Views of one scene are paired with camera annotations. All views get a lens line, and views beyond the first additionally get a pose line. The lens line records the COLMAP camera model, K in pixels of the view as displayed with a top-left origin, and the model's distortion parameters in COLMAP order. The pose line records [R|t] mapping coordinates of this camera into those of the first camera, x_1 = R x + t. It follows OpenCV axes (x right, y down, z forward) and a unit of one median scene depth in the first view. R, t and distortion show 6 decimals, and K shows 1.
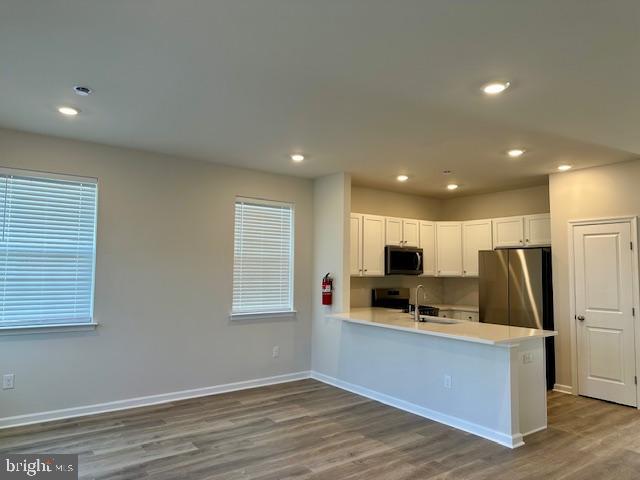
lens RADIAL K [[448.2, 0, 320.0], [0, 448.2, 235.2], [0, 0, 1]] dist [0.000617, -0.002315]
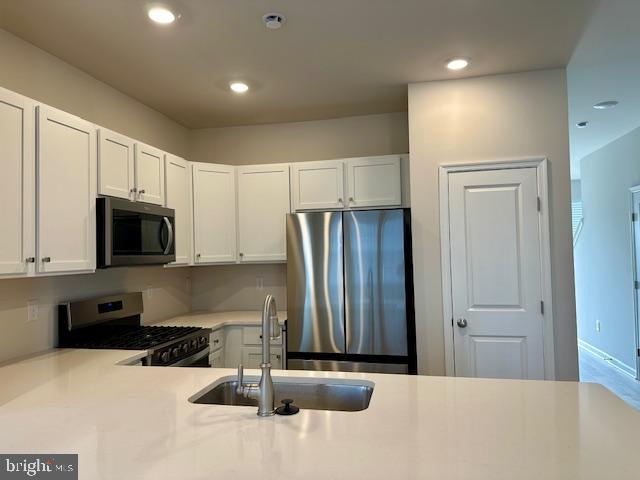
lens RADIAL K [[448.2, 0, 320.0], [0, 448.2, 235.2], [0, 0, 1]] dist [0.000617, -0.002315]
pose [[0.755086, -0.005048, 0.655606, 0.031041], [-0.018966, 0.999384, 0.029539, 0.042596], [-0.655351, -0.034738, 0.754525, 0.559715]]
